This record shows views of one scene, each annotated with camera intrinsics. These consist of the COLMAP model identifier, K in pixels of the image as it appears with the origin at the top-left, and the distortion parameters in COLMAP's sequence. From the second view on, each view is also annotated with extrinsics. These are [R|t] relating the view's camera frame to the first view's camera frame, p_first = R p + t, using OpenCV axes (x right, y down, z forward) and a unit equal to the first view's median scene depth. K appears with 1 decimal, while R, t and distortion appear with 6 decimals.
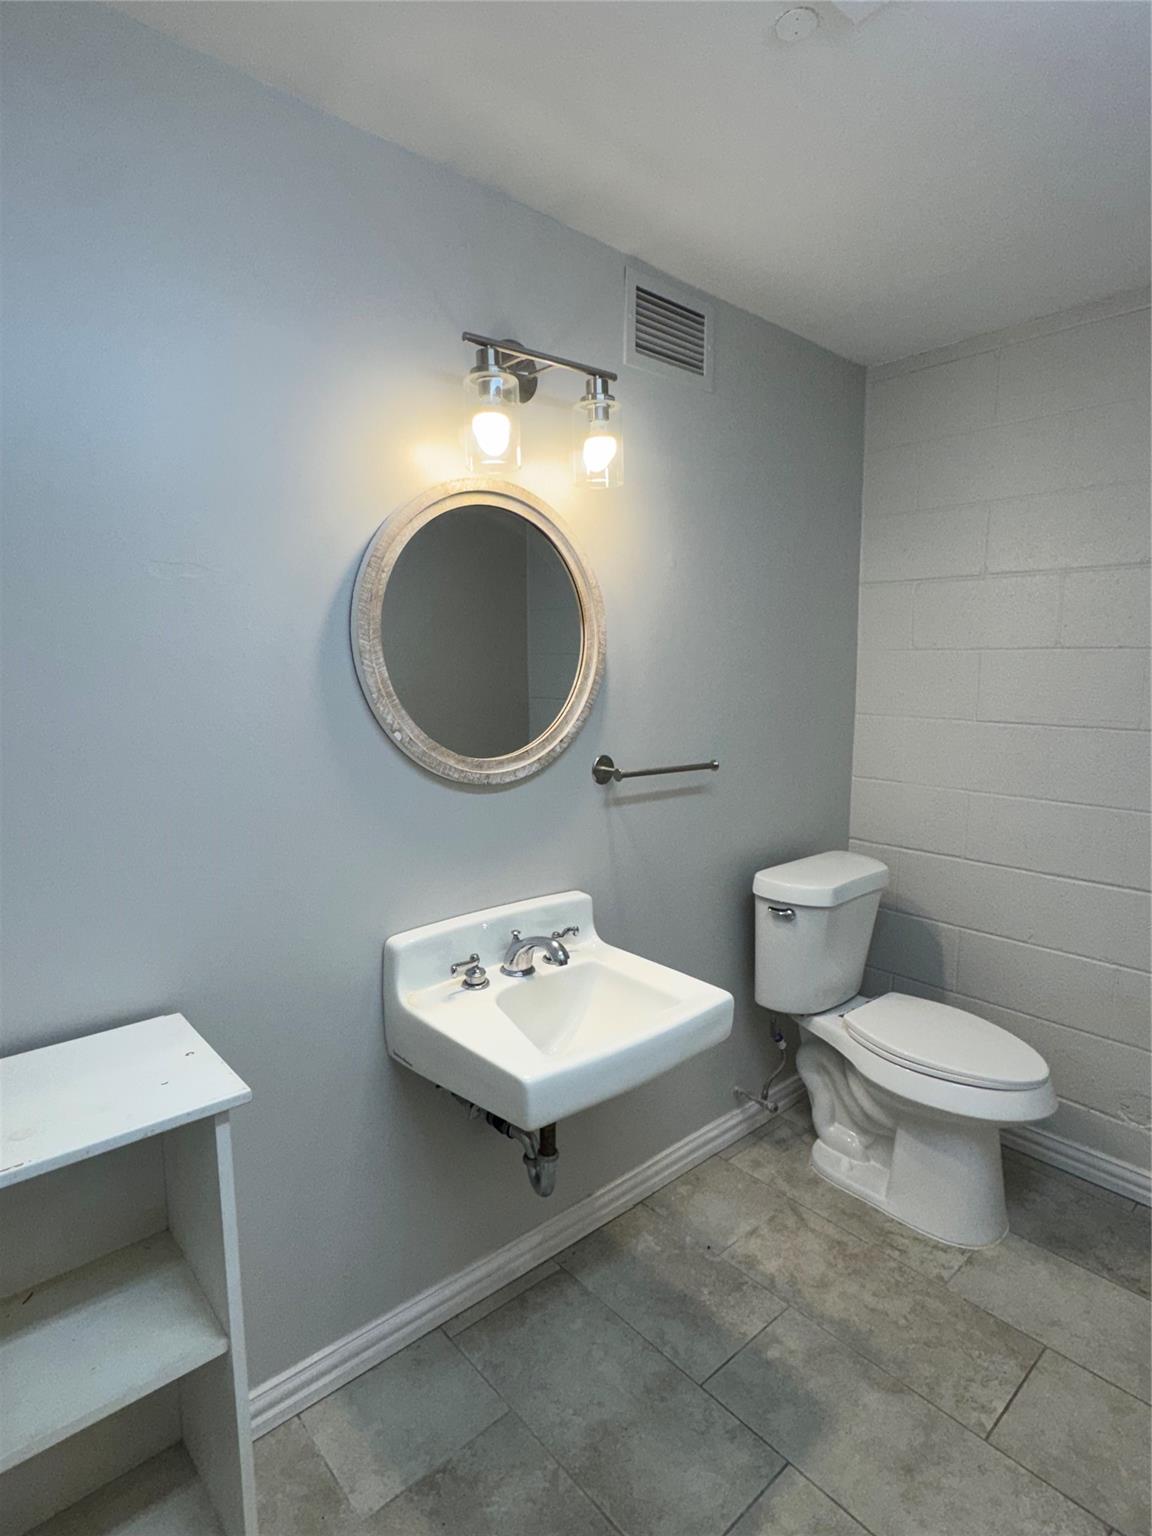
lens RADIAL K [[819.0, 0, 579.2], [0, 819.0, 763.8], [0, 0, 1]] dist [-0.000524, -0.000032]
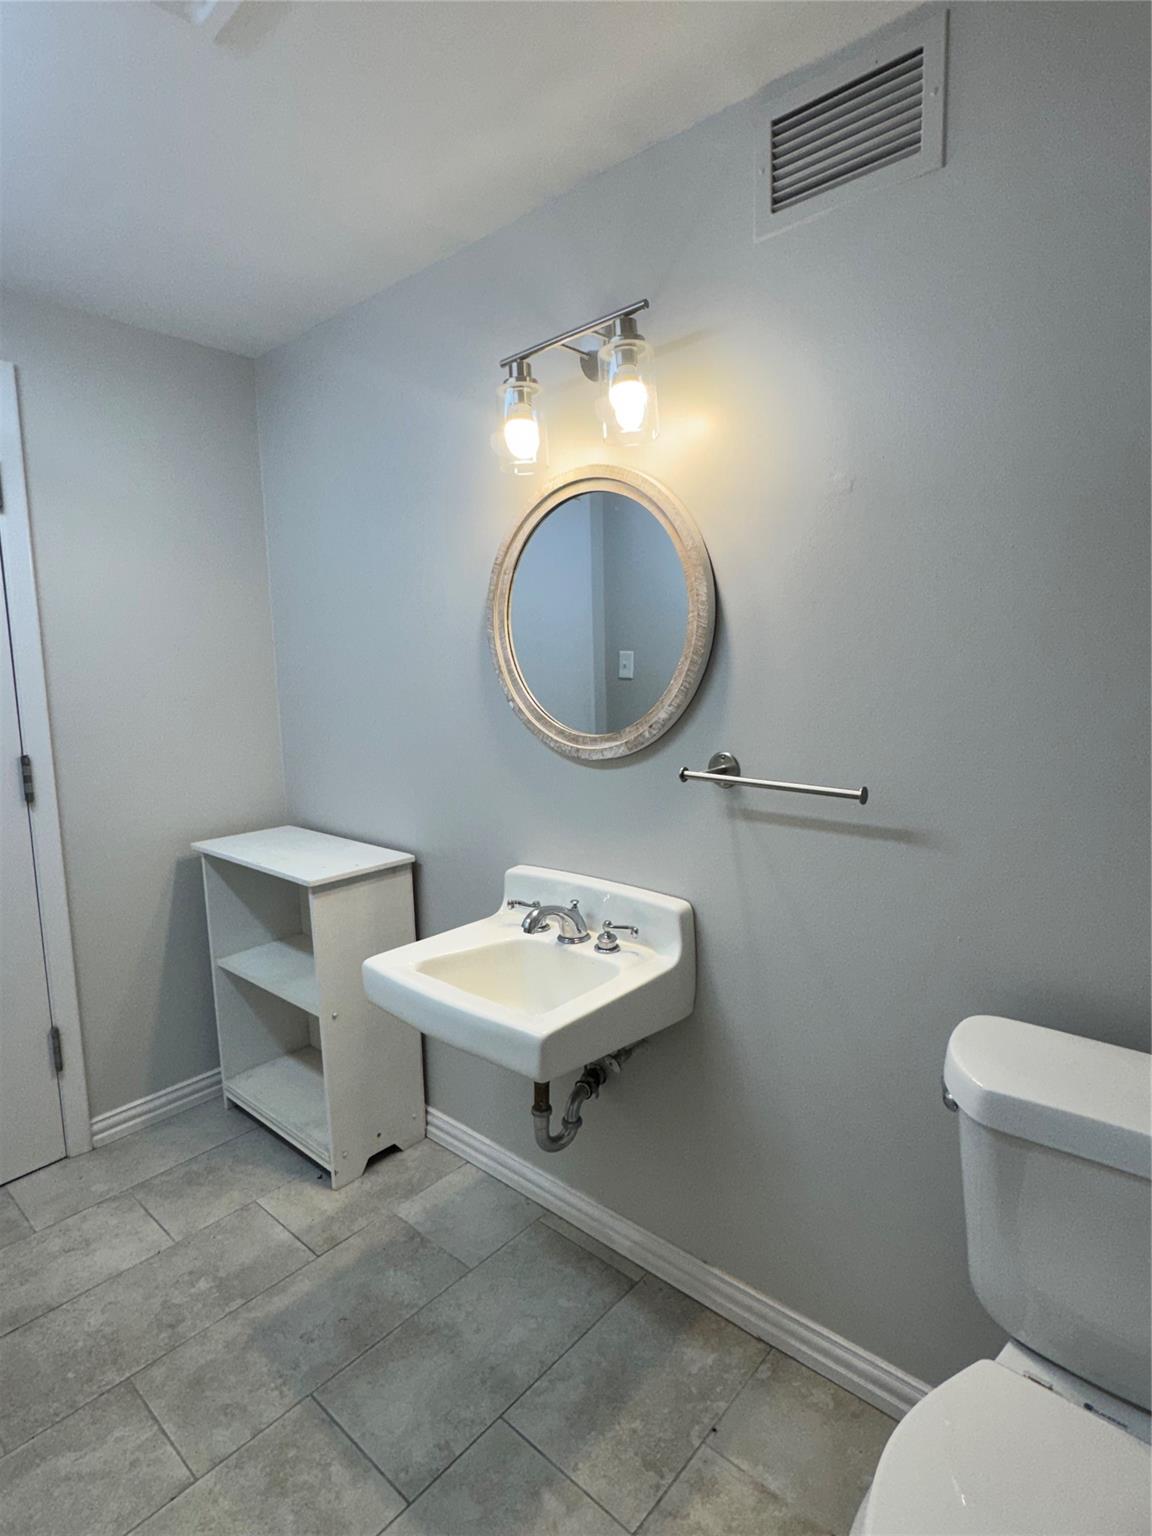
lens RADIAL K [[819.0, 0, 577.9], [0, 819.0, 769.4], [0, 0, 1]] dist [-0.000524, -0.000032]
pose [[0.107450, 0.132391, -0.985356, 0.901132], [-0.102163, 0.987318, 0.121514, -0.085707], [0.988948, 0.087610, 0.119613, 0.836497]]
